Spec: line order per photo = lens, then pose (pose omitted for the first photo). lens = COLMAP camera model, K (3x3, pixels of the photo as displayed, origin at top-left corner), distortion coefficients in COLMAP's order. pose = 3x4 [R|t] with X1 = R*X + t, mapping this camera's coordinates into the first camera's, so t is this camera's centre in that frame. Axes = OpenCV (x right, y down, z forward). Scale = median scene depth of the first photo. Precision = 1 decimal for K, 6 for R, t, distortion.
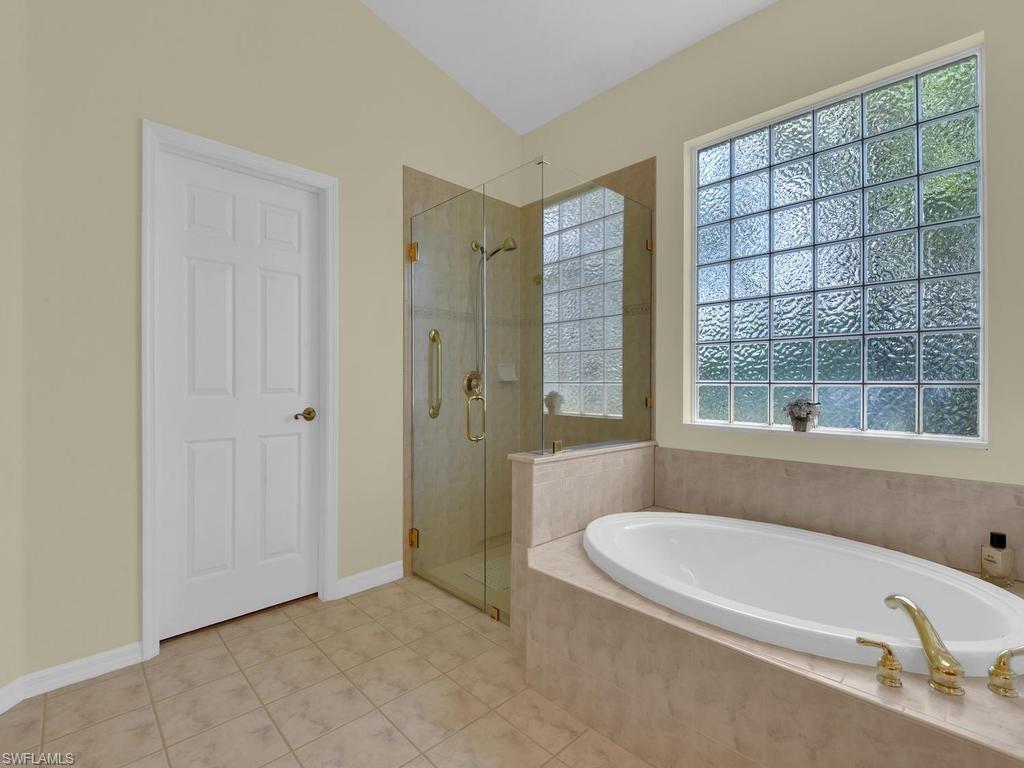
lens RADIAL K [[471.1, 0, 512.0], [0, 471.1, 384.0], [0, 0, 1]] dist [0.001236, -0.013092]
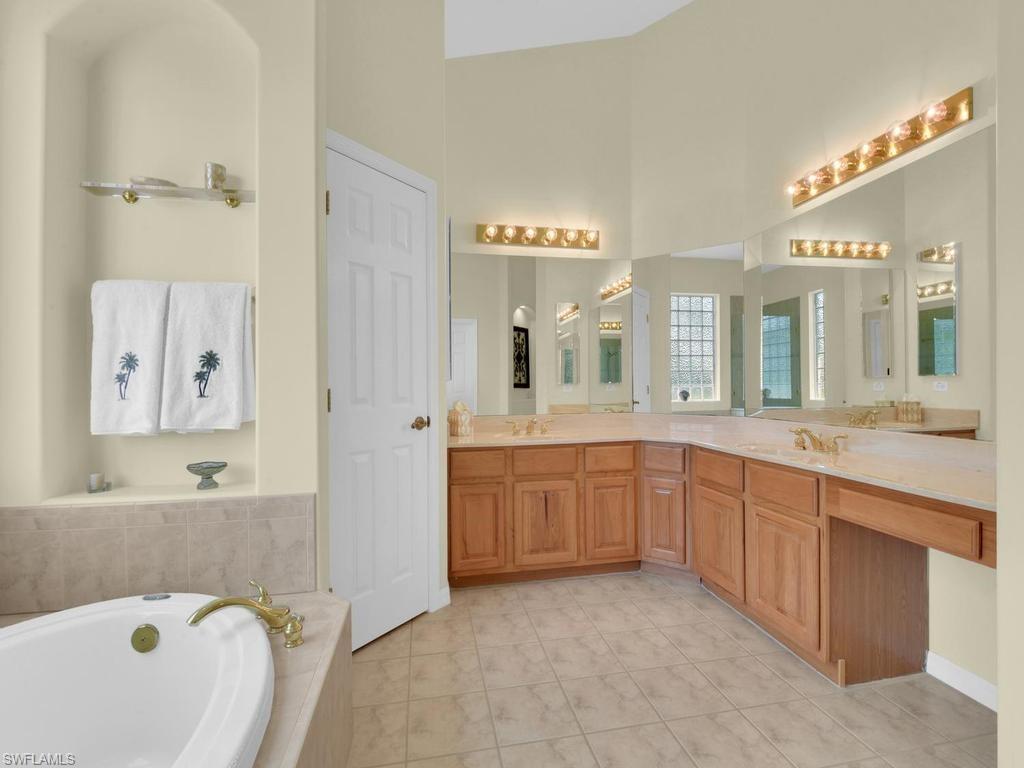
lens RADIAL K [[471.1, 0, 512.0], [0, 471.1, 384.0], [0, 0, 1]] dist [0.001236, -0.013092]
pose [[-0.838358, 0.001326, 0.545118, -0.169840], [0.006840, 0.999944, 0.008086, -0.016399], [-0.545076, 0.010508, -0.838321, 0.882950]]
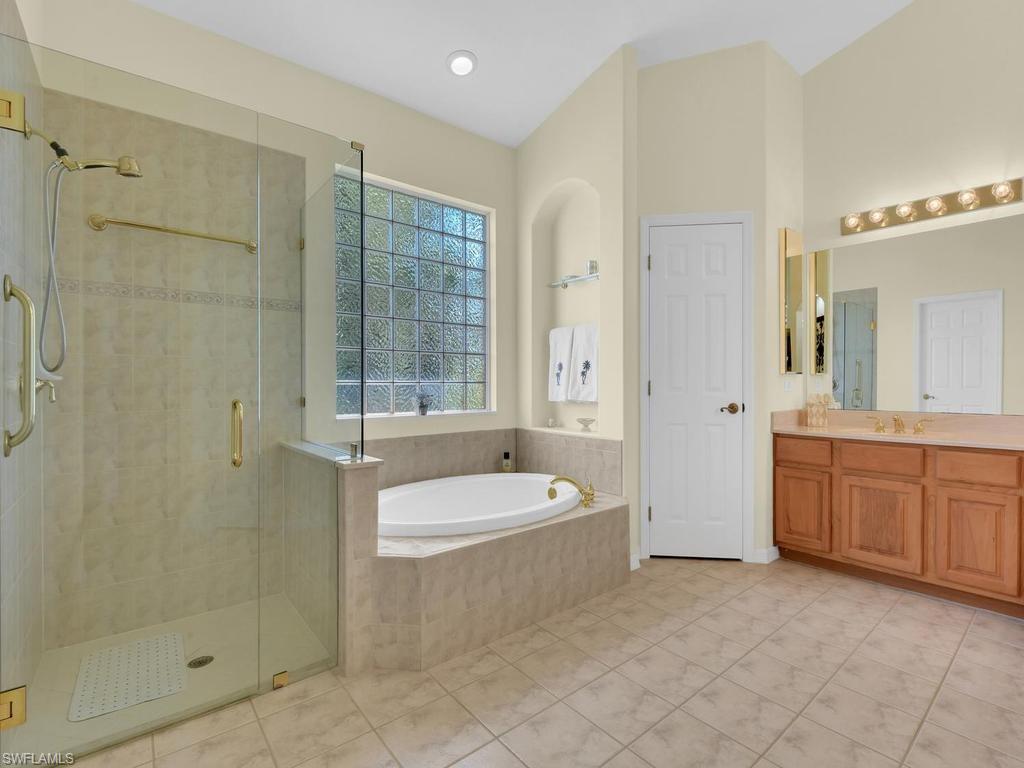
lens RADIAL K [[471.1, 0, 512.0], [0, 471.1, 384.0], [0, 0, 1]] dist [0.001236, -0.013092]
pose [[0.087926, -0.009089, 0.996086, -0.851416], [0.006980, 0.999939, 0.008508, -0.006938], [-0.996103, 0.006205, 0.087984, 0.604841]]
